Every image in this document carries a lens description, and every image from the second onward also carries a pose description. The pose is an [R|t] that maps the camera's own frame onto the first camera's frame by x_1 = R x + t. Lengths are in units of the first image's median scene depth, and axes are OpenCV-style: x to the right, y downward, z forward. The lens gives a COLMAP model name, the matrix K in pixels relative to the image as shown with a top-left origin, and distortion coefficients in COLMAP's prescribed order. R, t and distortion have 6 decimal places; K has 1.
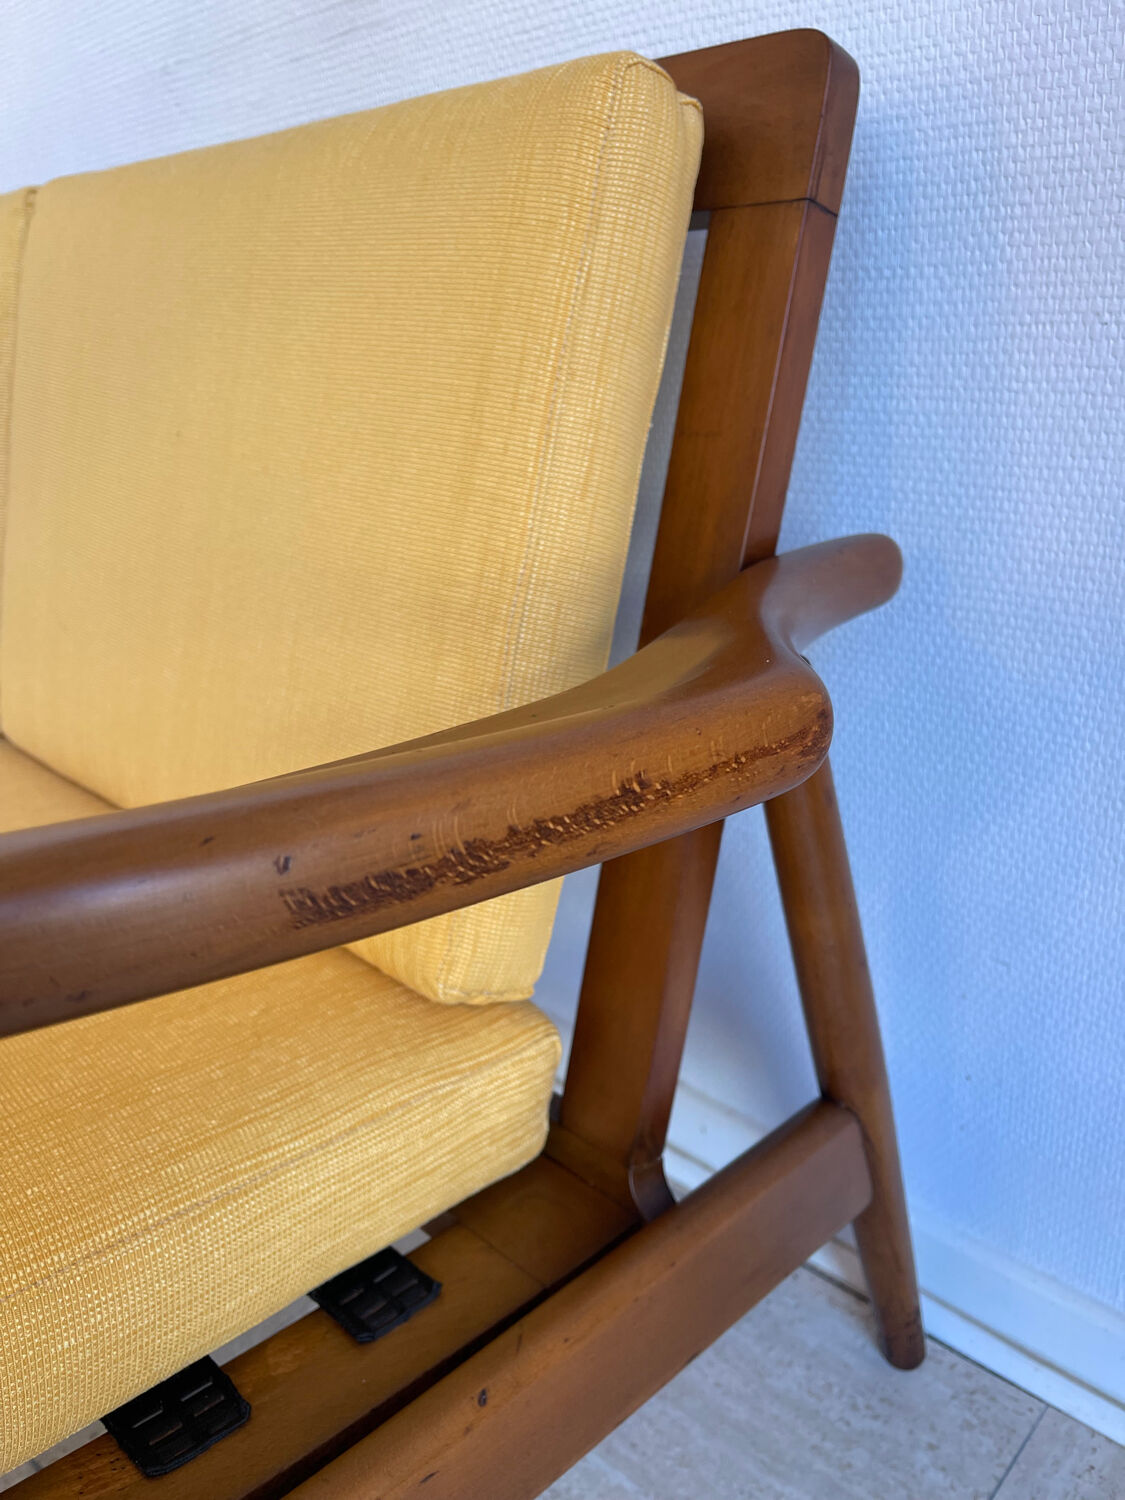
lens RADIAL K [[1145.9, 0, 555.1], [0, 1145.9, 757.1], [0, 0, 1]] dist [0.027892, -0.035732]
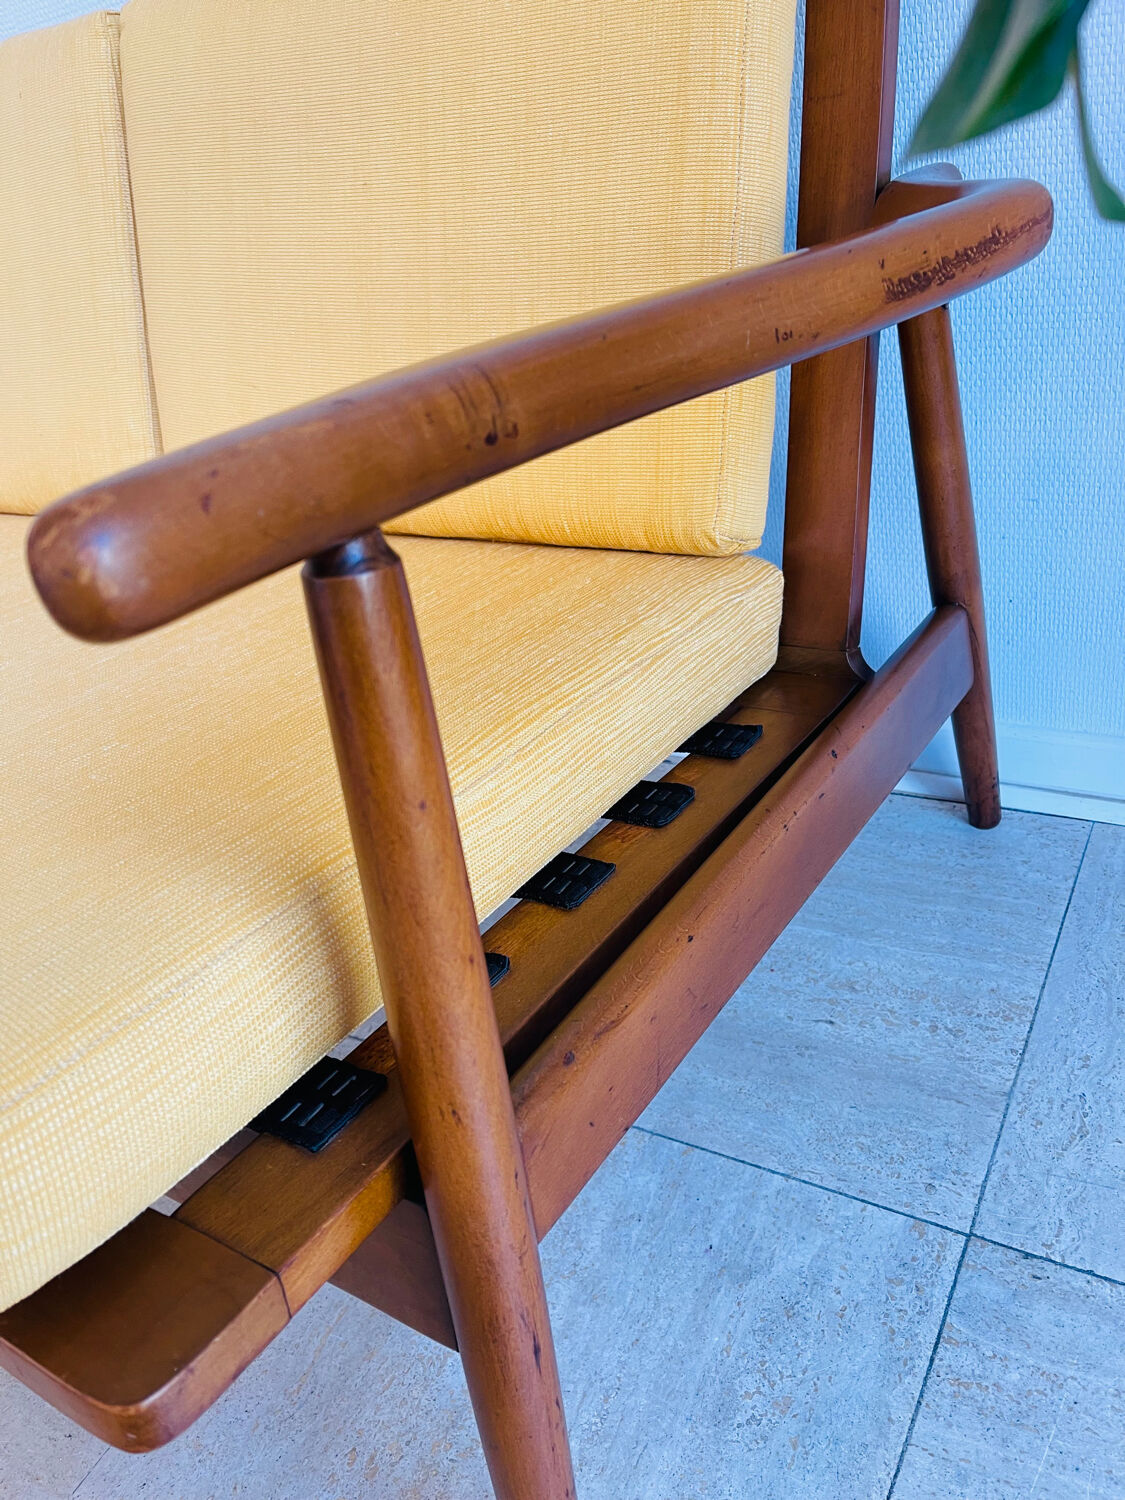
lens RADIAL K [[1128.0, 0, 557.3], [0, 1128.0, 748.3], [0, 0, 1]] dist [0.079126, -0.118695]
pose [[0.969857, -0.208943, 0.125382, -0.499358], [0.192112, 0.972174, 0.134053, 0.221700], [-0.149903, -0.105925, 0.983010, -0.361015]]
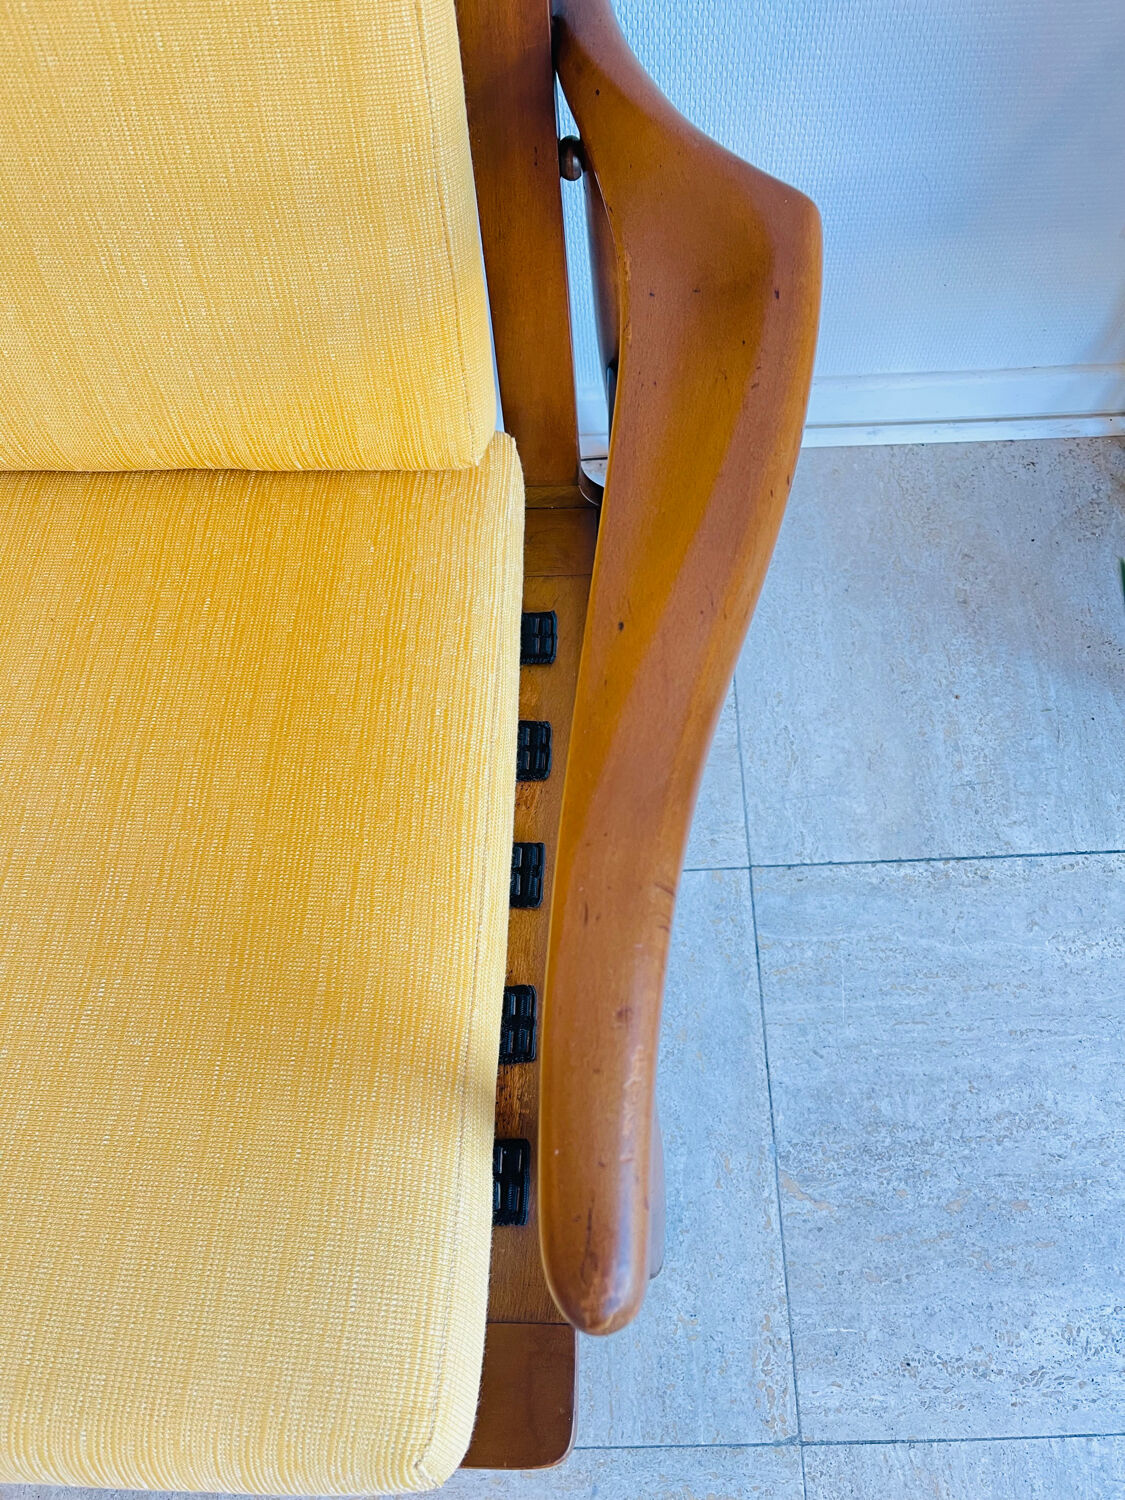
lens RADIAL K [[1143.7, 0, 558.2], [0, 1143.7, 756.0], [0, 0, 1]] dist [0.080584, -0.125701]
pose [[0.722350, -0.634252, 0.275564, -0.621178], [0.294670, 0.642808, 0.707084, -0.513810], [-0.625604, -0.429561, 0.651227, -0.139971]]
